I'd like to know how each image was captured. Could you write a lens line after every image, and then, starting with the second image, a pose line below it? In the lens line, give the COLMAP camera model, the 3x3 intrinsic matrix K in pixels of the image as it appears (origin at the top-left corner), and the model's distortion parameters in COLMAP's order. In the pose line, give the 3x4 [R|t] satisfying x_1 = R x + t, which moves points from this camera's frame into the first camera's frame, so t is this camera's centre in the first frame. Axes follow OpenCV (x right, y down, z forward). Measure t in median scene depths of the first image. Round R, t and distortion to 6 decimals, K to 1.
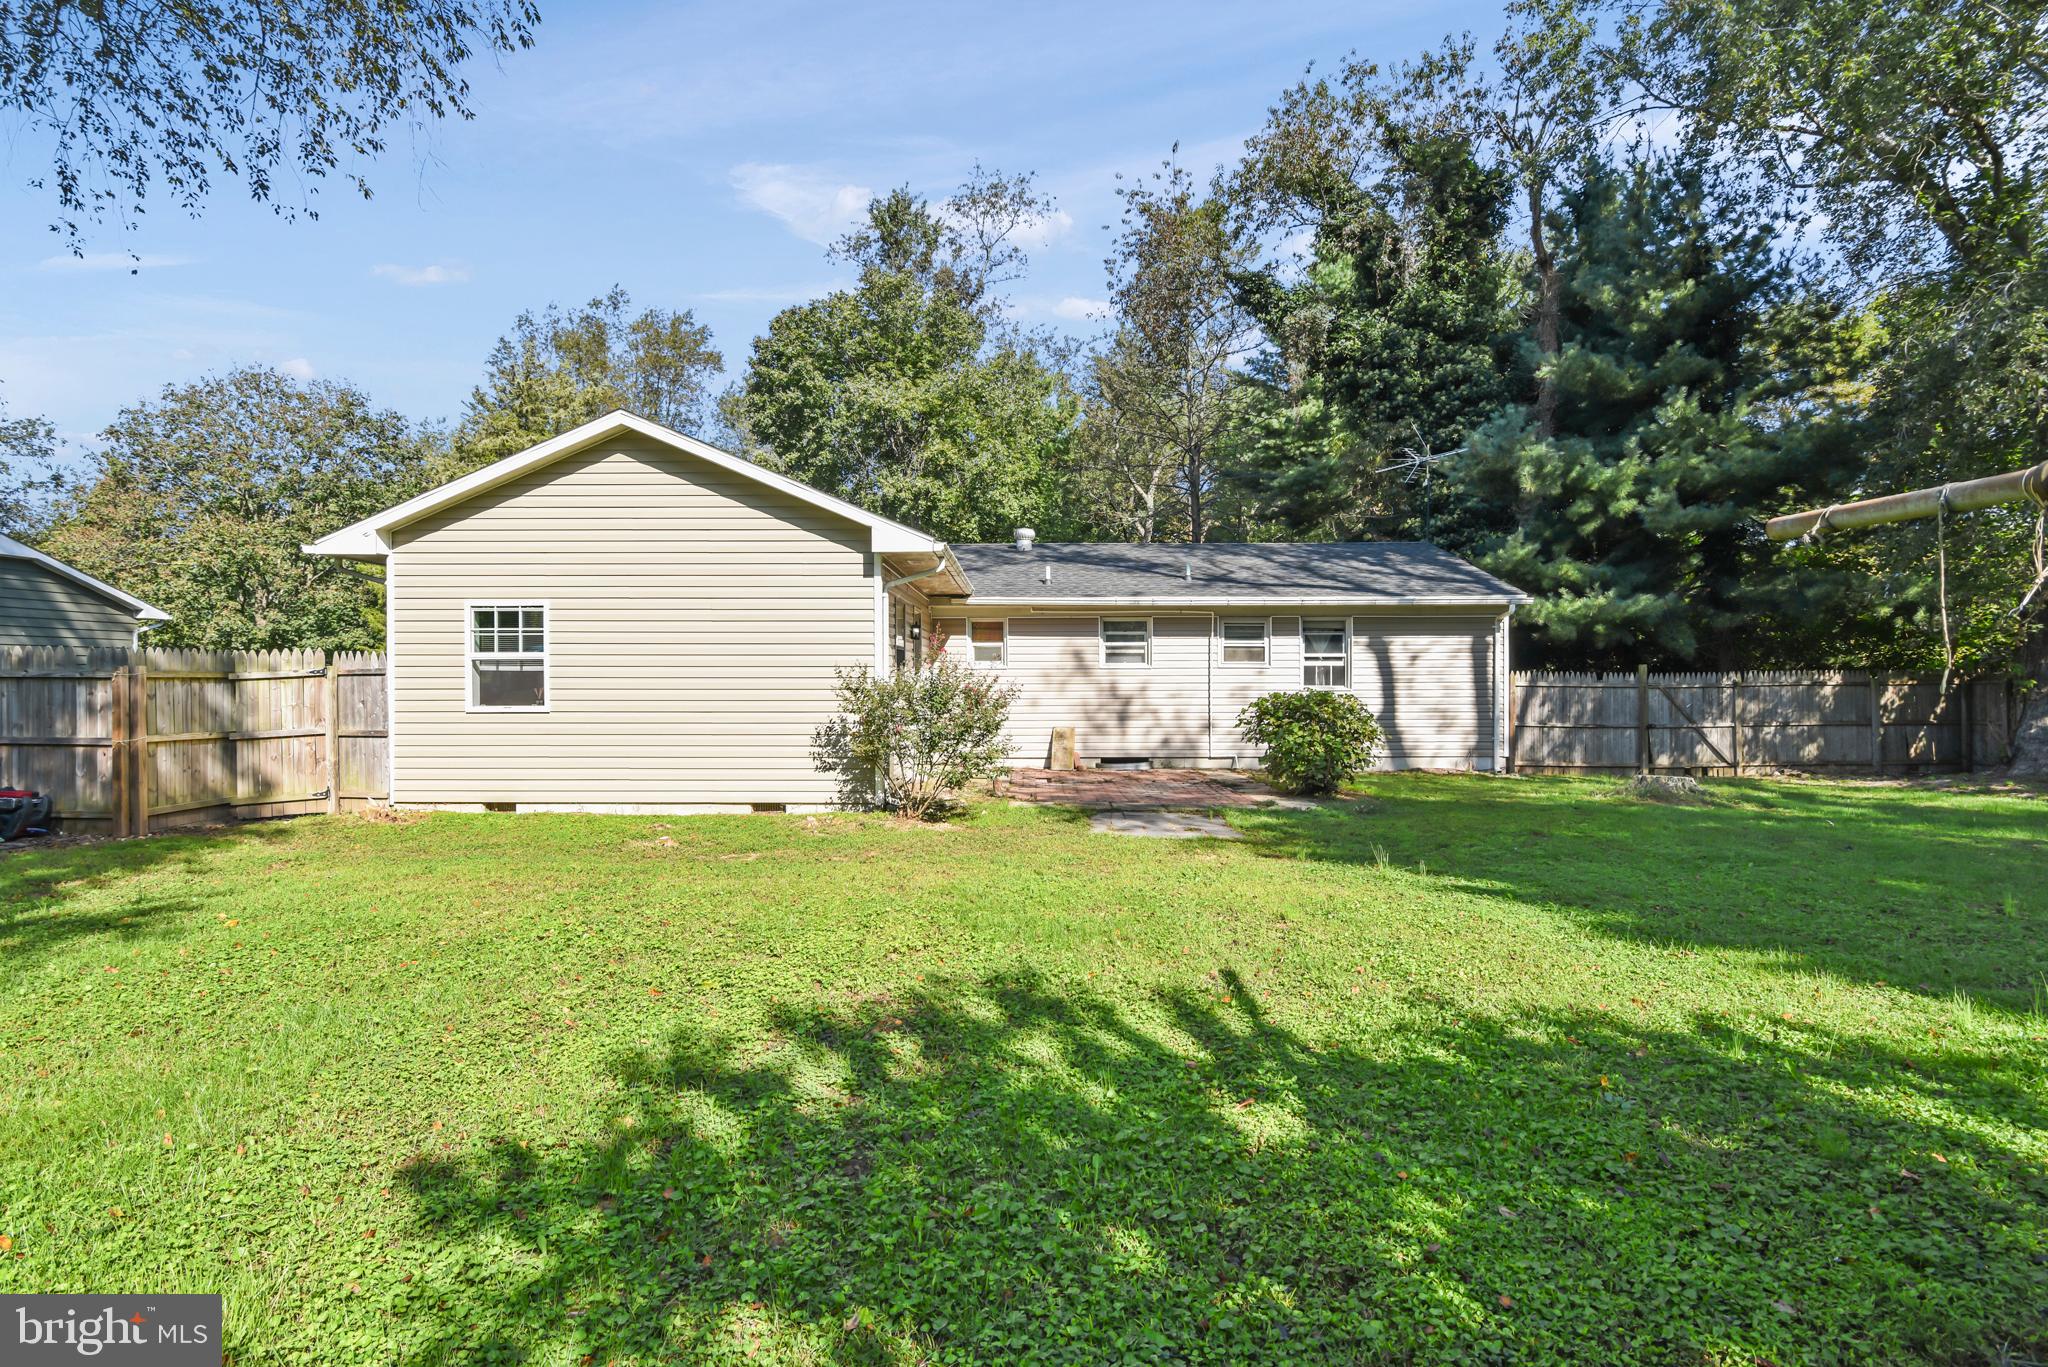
lens RADIAL K [[1010.6, 0, 1029.9], [0, 1010.6, 687.9], [0, 0, 1]] dist [-0.011610, -0.001286]
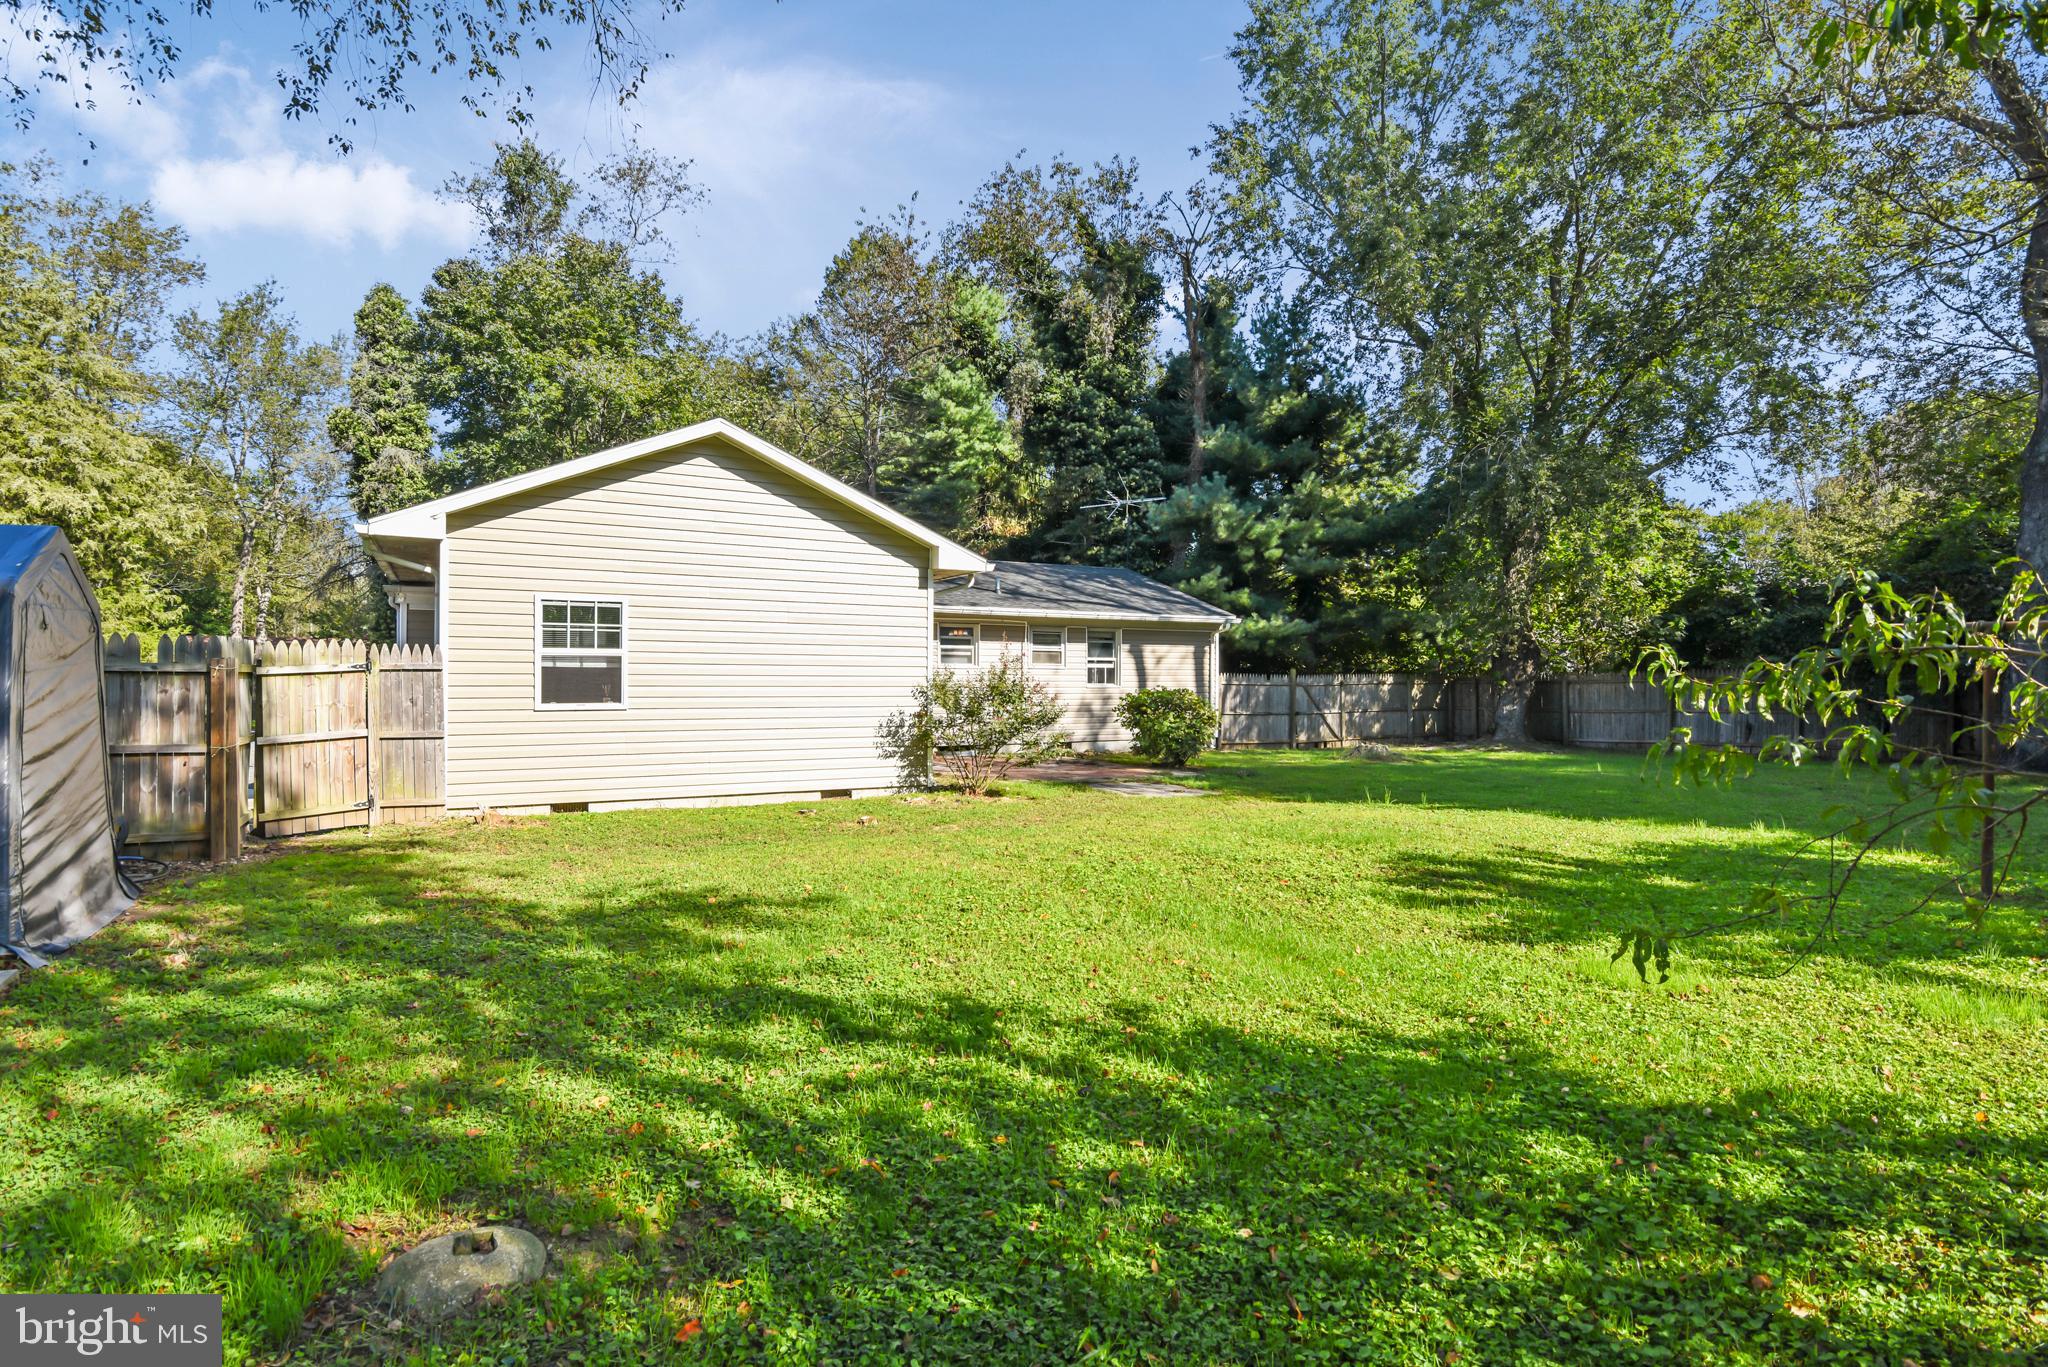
lens RADIAL K [[1010.6, 0, 1027.8], [0, 1010.6, 692.0], [0, 0, 1]] dist [-0.011610, -0.001286]
pose [[0.871692, -0.002331, 0.490048, -0.396994], [-0.001316, 0.999974, 0.007096, -0.000390], [-0.490051, -0.006830, 0.871667, -0.040624]]
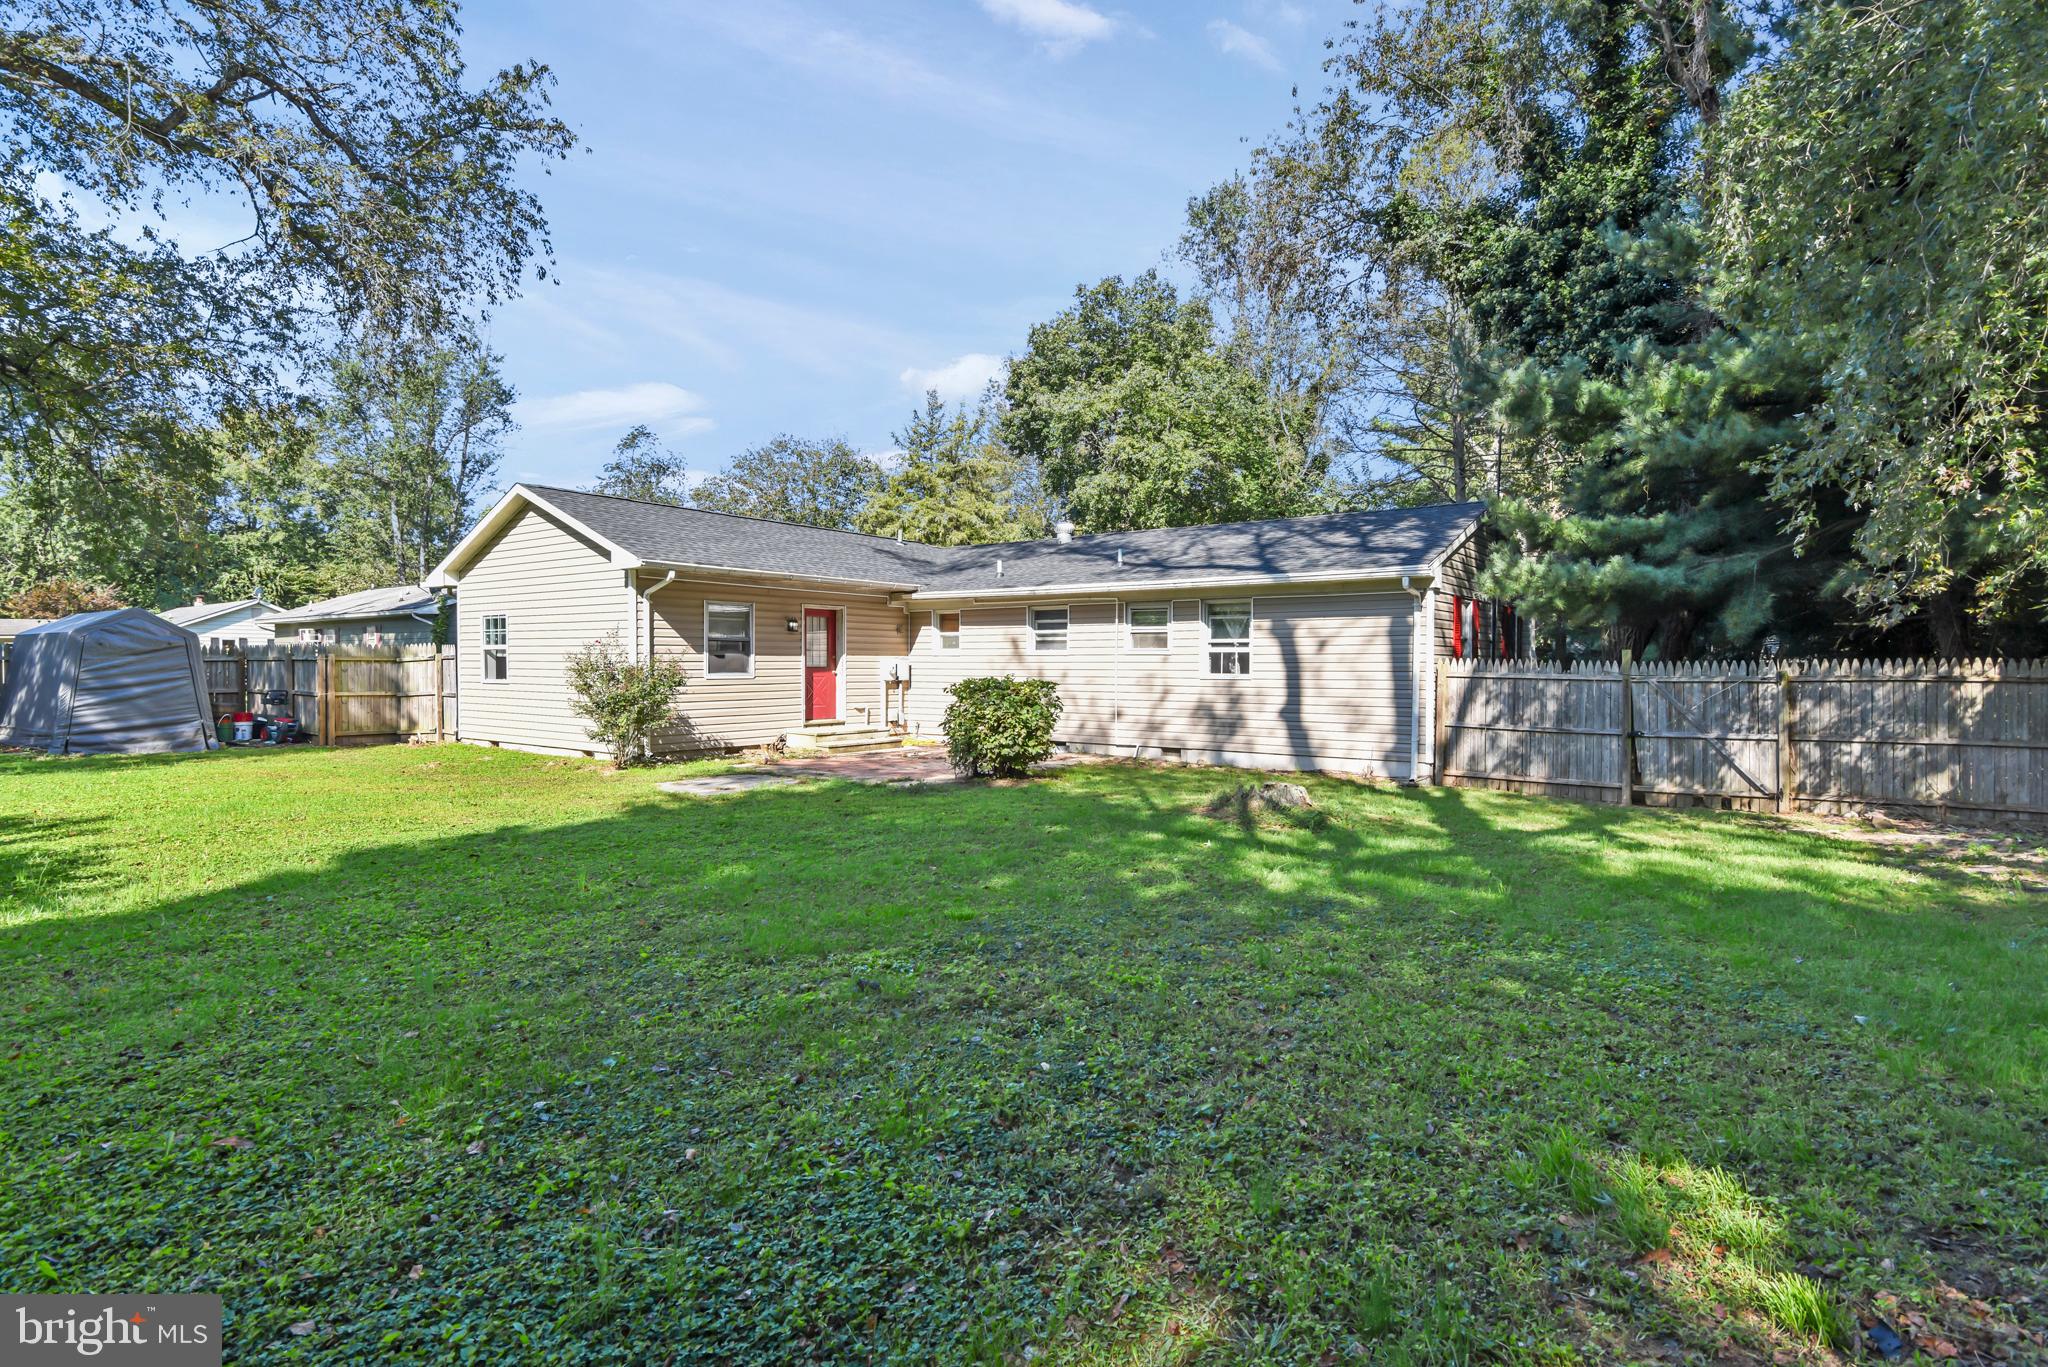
lens RADIAL K [[1010.6, 0, 1046.6], [0, 1010.6, 665.9], [0, 0, 1]] dist [-0.011610, -0.001286]
pose [[0.800788, 0.006787, -0.598910, 0.710920], [-0.011798, 0.999921, -0.004444, -0.003715], [0.598832, 0.010625, 0.800804, 0.166647]]
